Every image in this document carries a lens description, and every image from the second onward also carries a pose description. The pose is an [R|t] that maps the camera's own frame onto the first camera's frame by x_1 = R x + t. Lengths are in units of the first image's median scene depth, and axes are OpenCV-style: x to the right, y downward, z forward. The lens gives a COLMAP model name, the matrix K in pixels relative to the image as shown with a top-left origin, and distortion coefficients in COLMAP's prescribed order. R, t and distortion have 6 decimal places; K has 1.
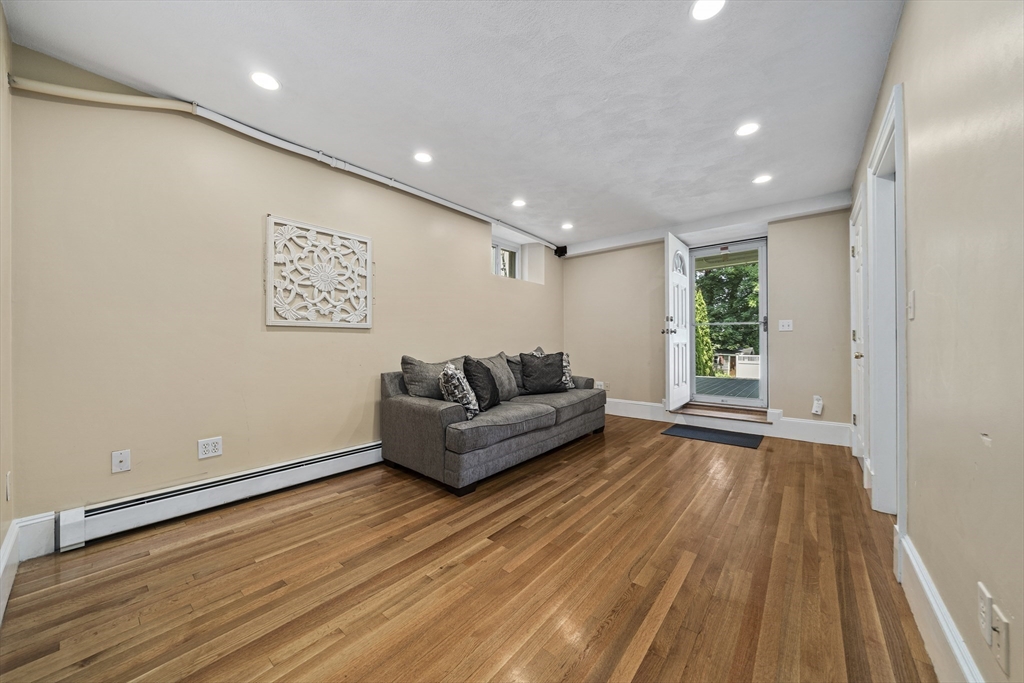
lens RADIAL K [[357.5, 0, 514.1], [0, 357.5, 340.8], [0, 0, 1]] dist [-0.008186, 0.000025]
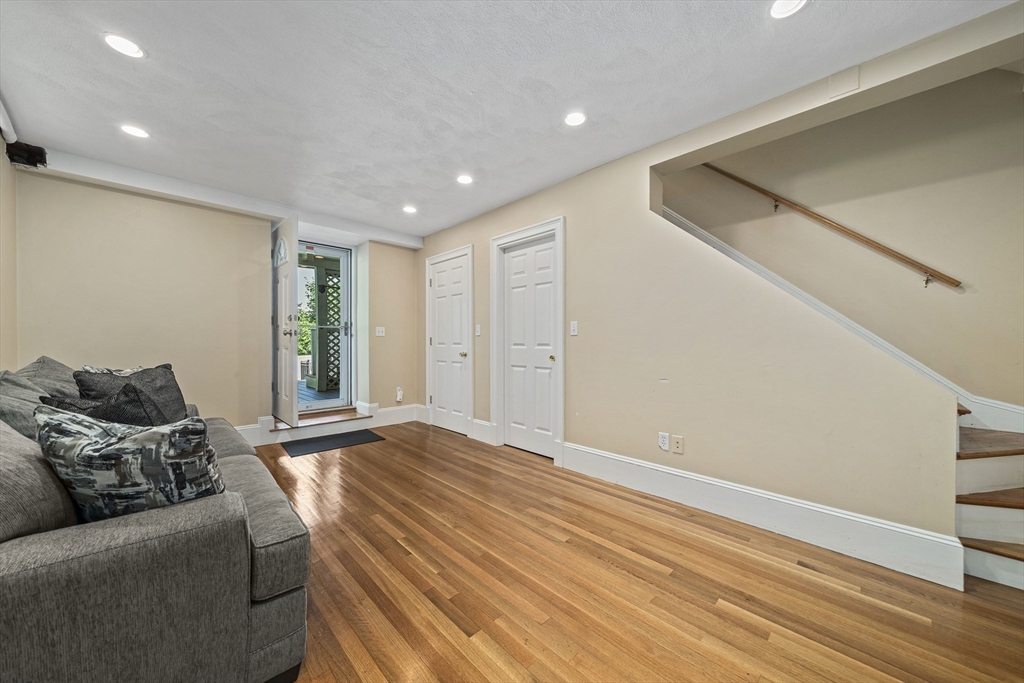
lens RADIAL K [[359.8, 0, 510.5], [0, 359.8, 345.5], [0, 0, 1]] dist [-0.001062, -0.000092]
pose [[0.104958, -0.002175, 0.994474, -0.525998], [-0.005952, 0.999978, 0.002816, -0.002926], [-0.994459, -0.006214, 0.104943, 0.600842]]
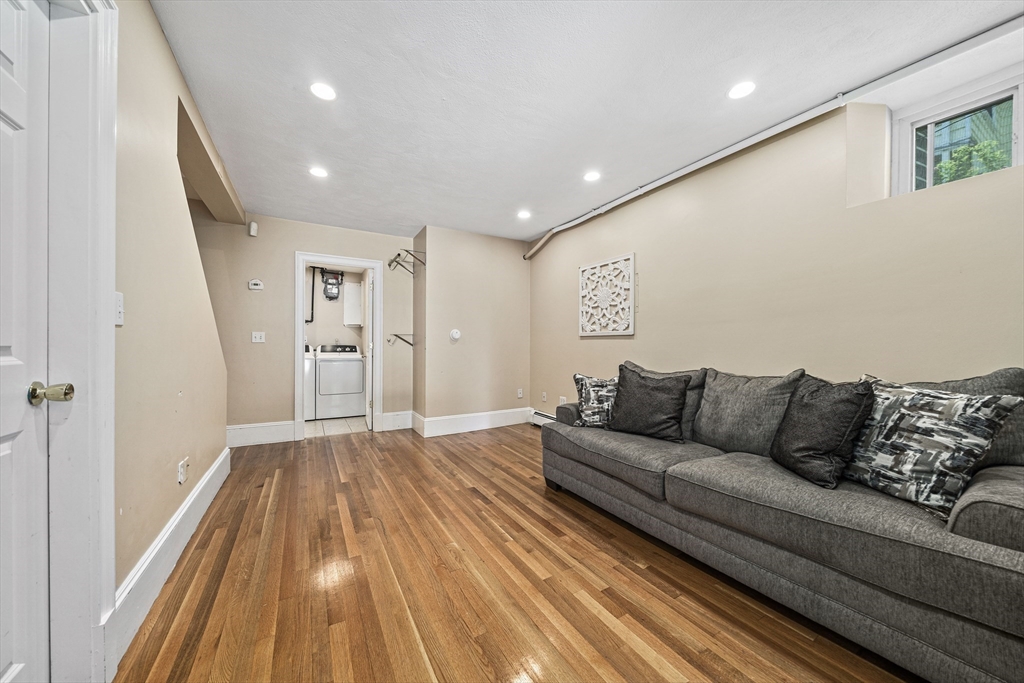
lens RADIAL K [[357.5, 0, 514.1], [0, 357.5, 340.8], [0, 0, 1]] dist [-0.008186, 0.000025]
pose [[-0.345149, -0.007141, -0.938521, 0.842607], [0.004627, 0.999946, -0.009310, -0.008444], [0.938536, -0.007556, -0.345098, 1.153350]]
